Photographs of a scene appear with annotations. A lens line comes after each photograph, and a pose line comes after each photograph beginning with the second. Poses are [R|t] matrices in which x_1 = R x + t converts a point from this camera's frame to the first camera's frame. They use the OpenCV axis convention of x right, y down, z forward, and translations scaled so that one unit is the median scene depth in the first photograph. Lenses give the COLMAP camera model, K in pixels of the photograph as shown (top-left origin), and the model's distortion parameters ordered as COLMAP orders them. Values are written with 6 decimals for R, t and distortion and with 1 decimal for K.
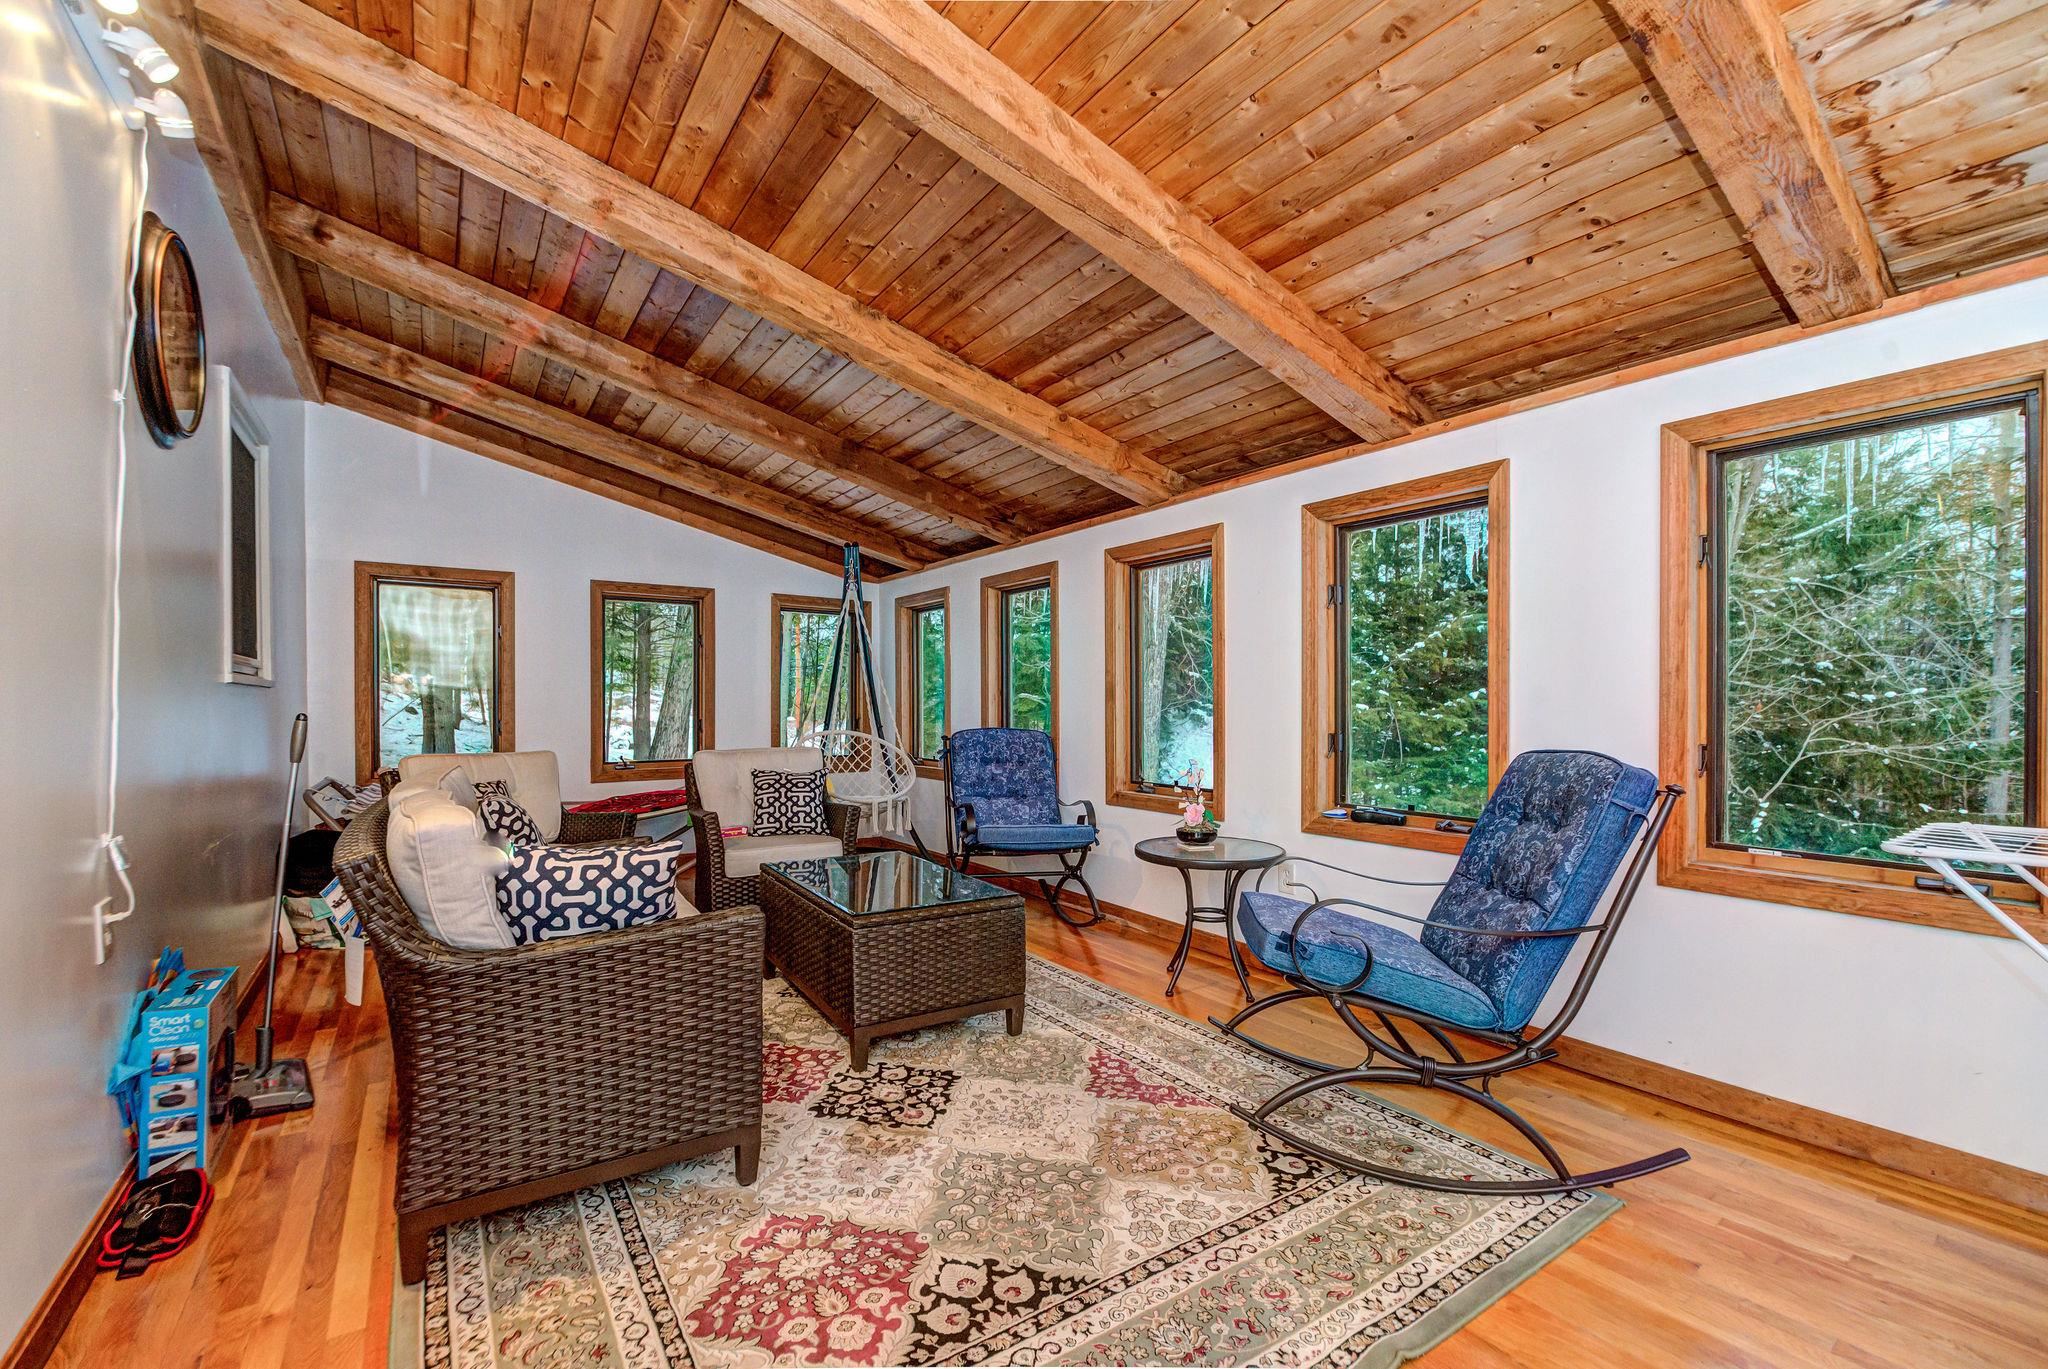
lens RADIAL K [[863.6, 0, 971.9], [0, 863.6, 708.0], [0, 0, 1]] dist [-0.007948, -0.004885]
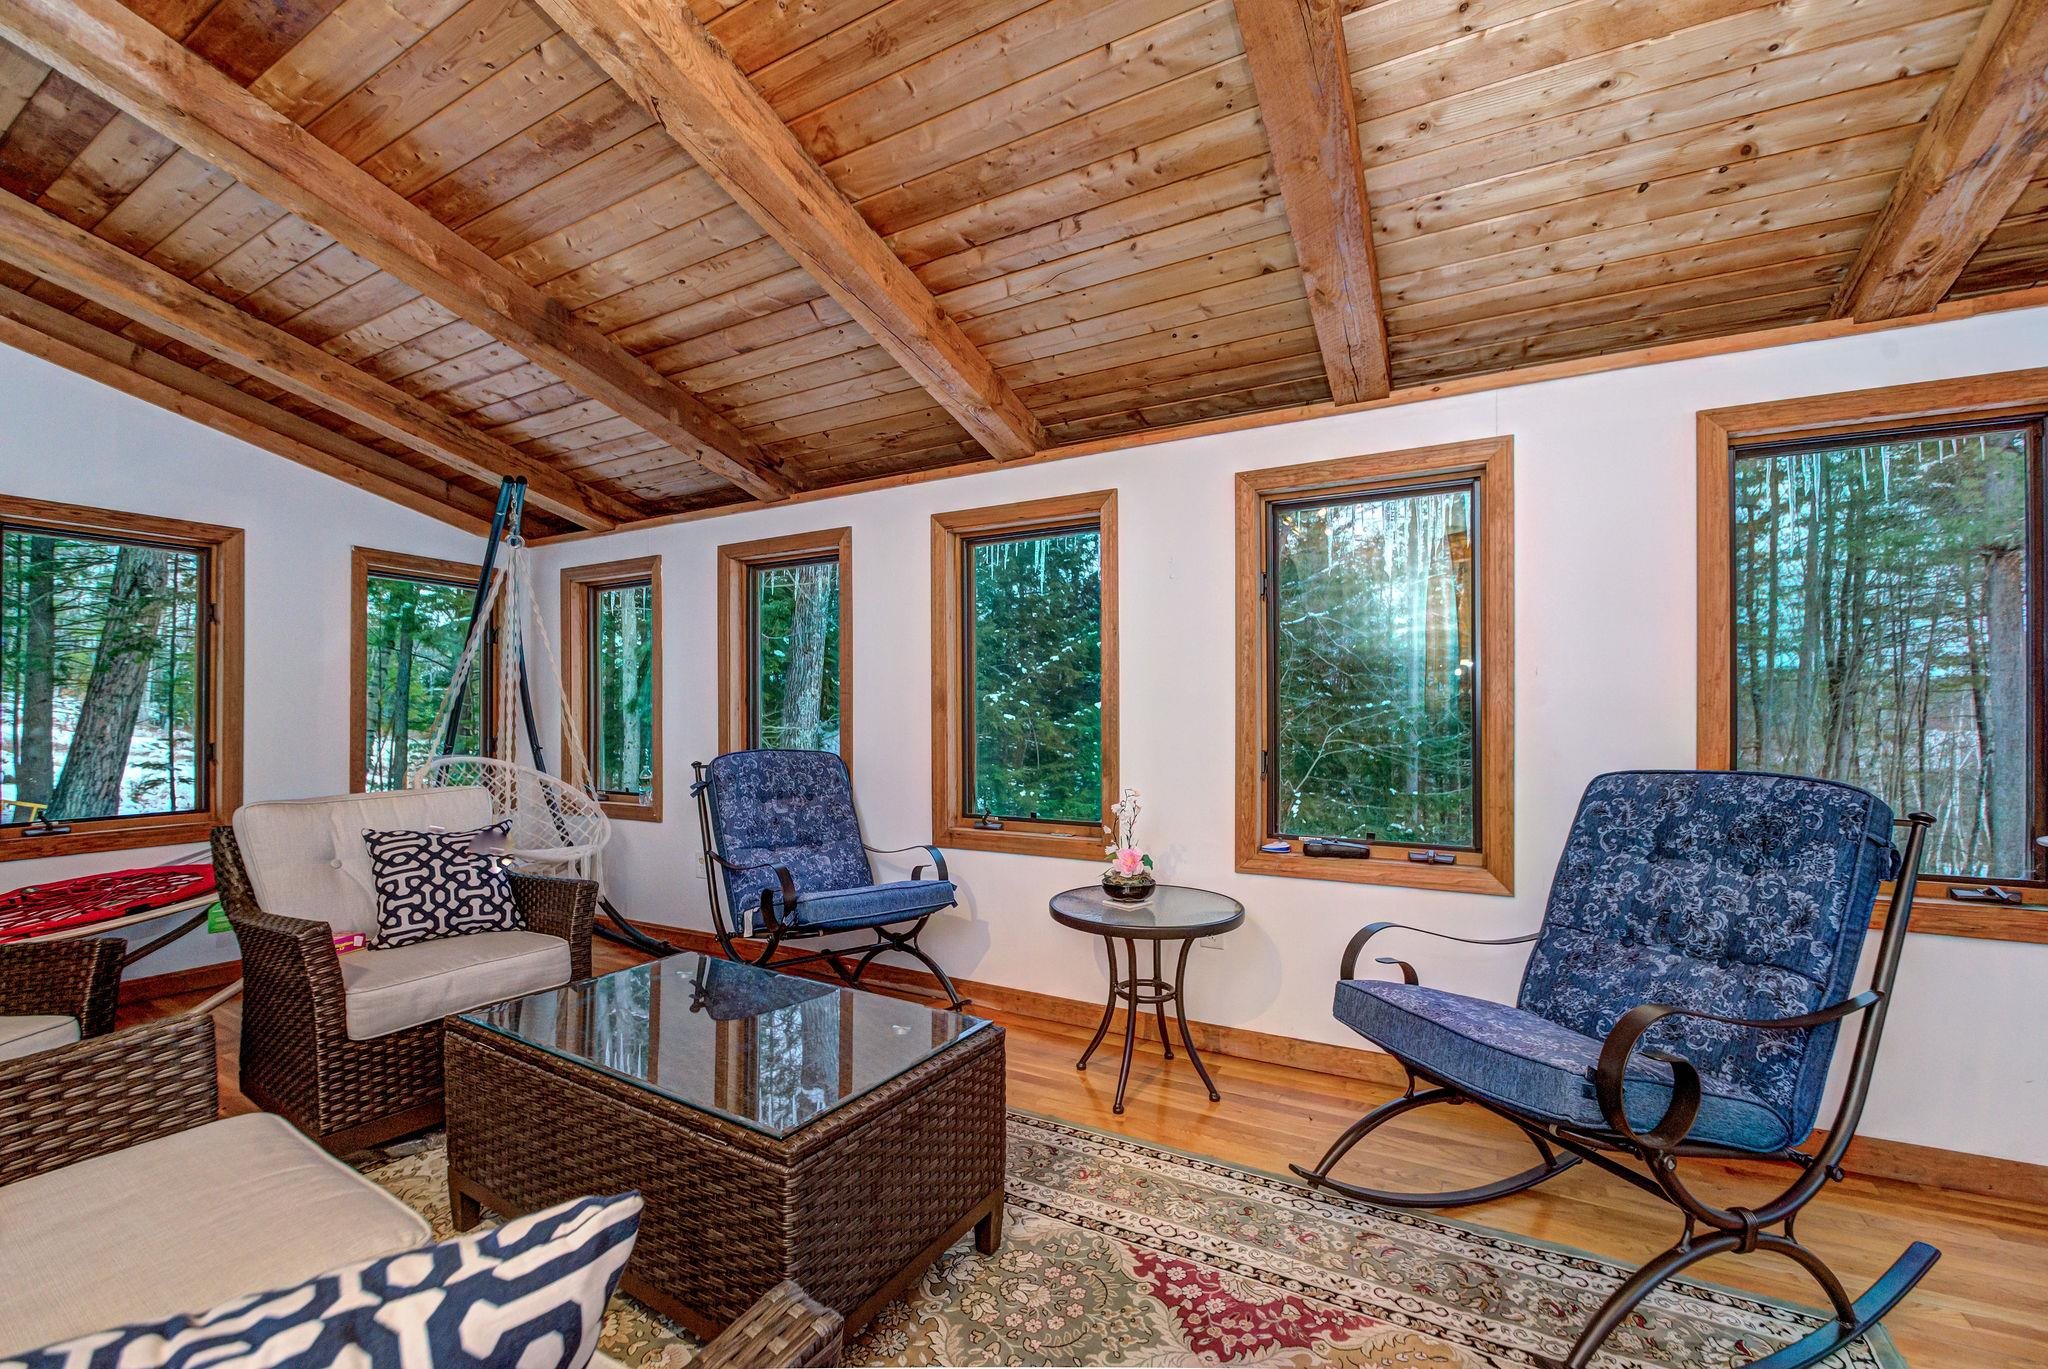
lens RADIAL K [[863.6, 0, 986.8], [0, 863.6, 707.3], [0, 0, 1]] dist [-0.007948, -0.004885]
pose [[0.883279, 0.001190, 0.468847, -0.203818], [0.004703, 0.999924, -0.011398, -0.004327], [-0.468824, 0.012272, 0.883206, 0.377193]]
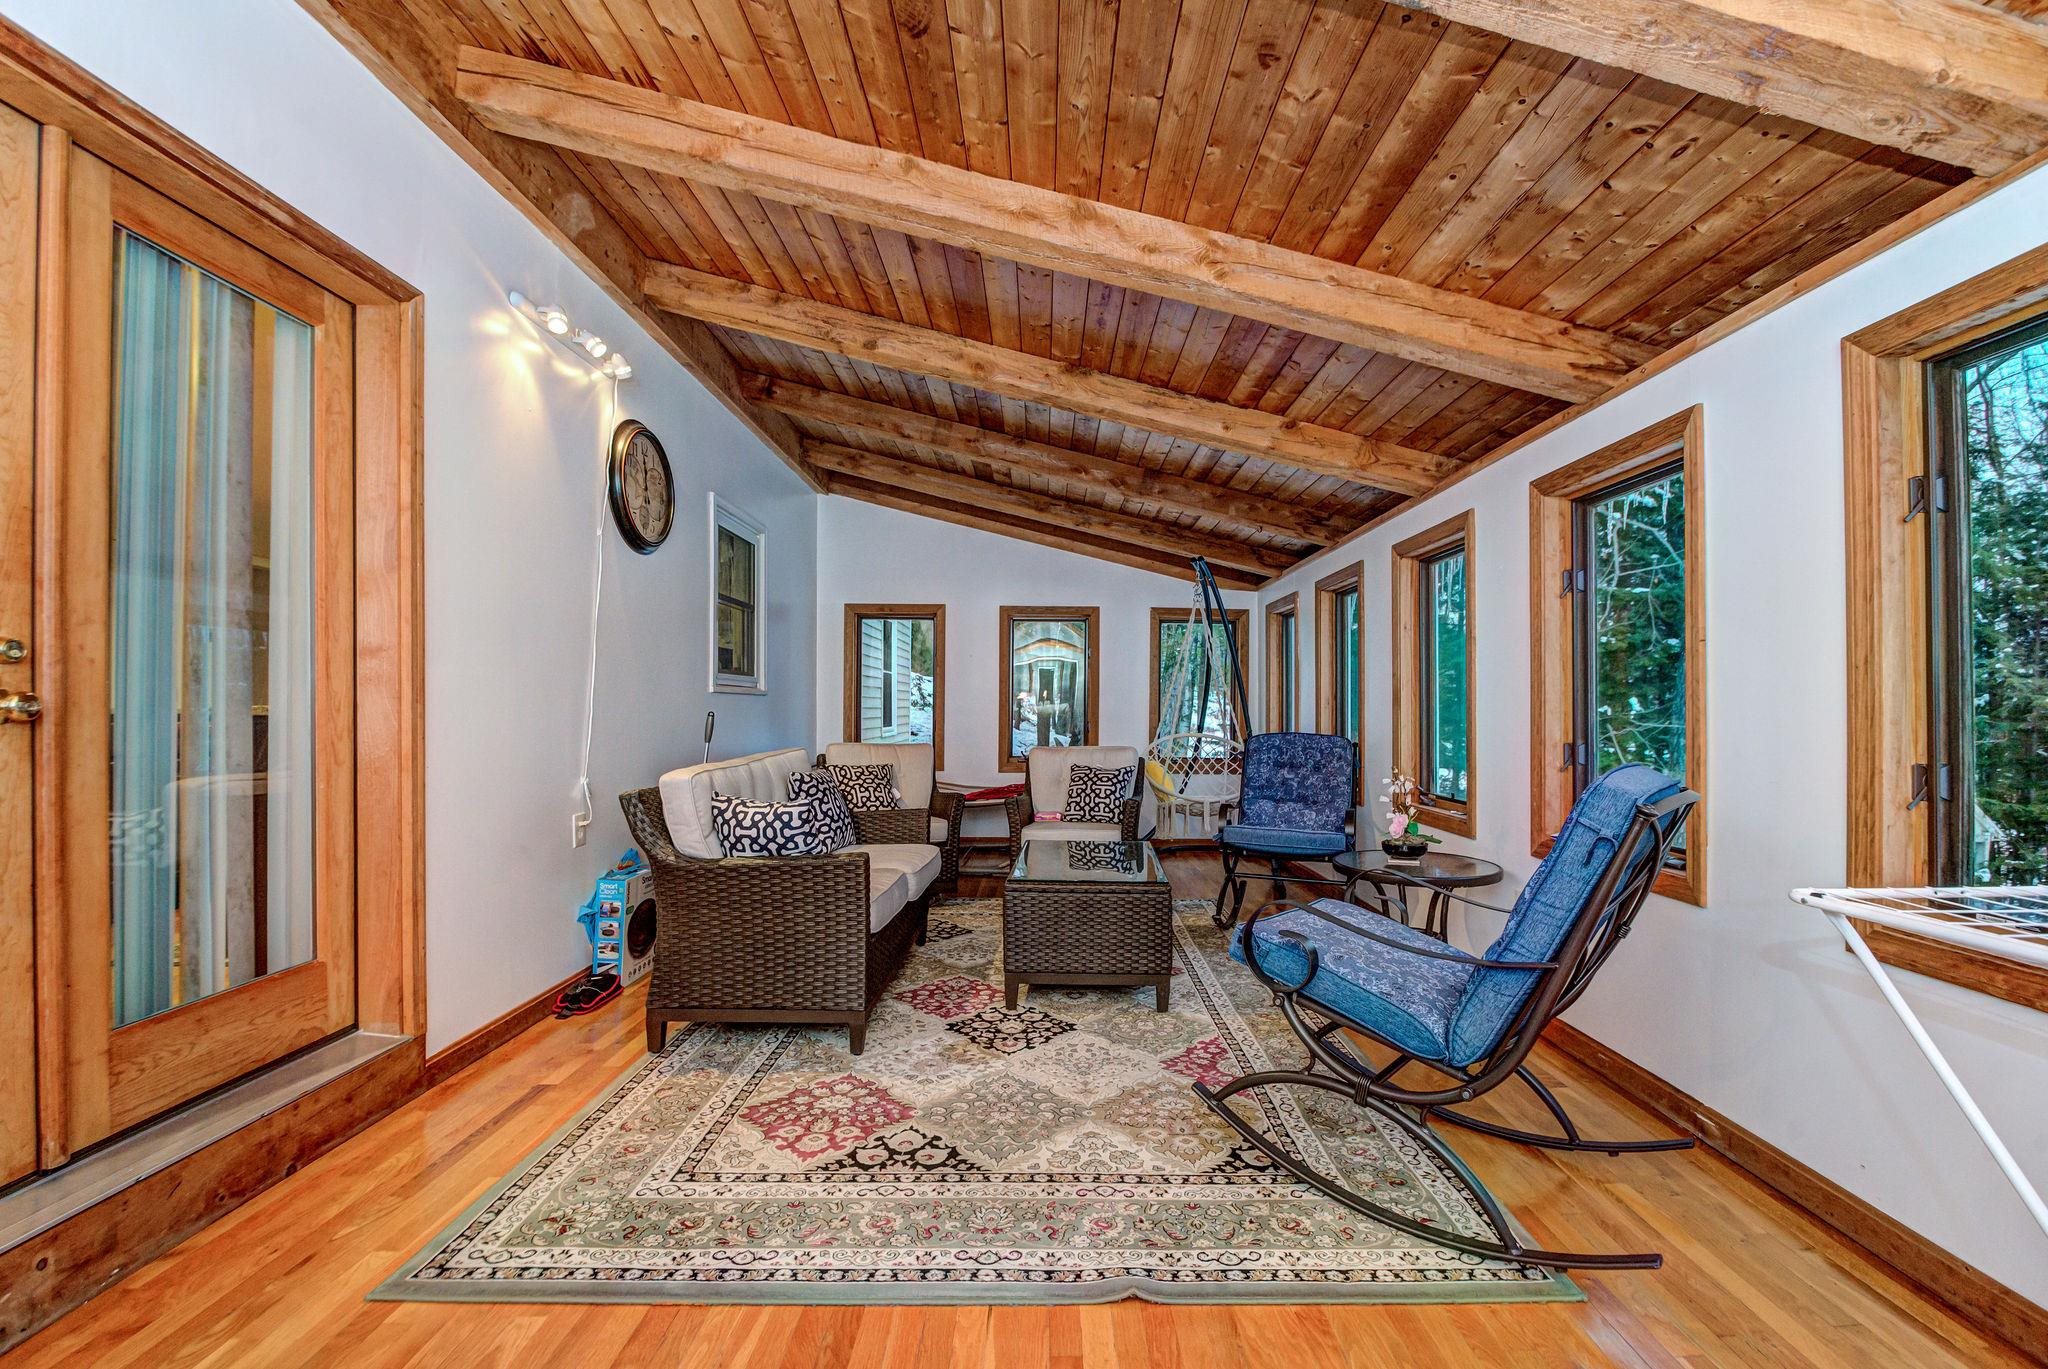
lens RADIAL K [[863.6, 0, 1019.4], [0, 863.6, 697.6], [0, 0, 1]] dist [-0.007948, -0.004885]
pose [[0.835766, -0.003686, -0.549073, 0.416672], [-0.006969, 0.999826, -0.017321, 0.002628], [0.549041, 0.018302, 0.835595, -0.011852]]
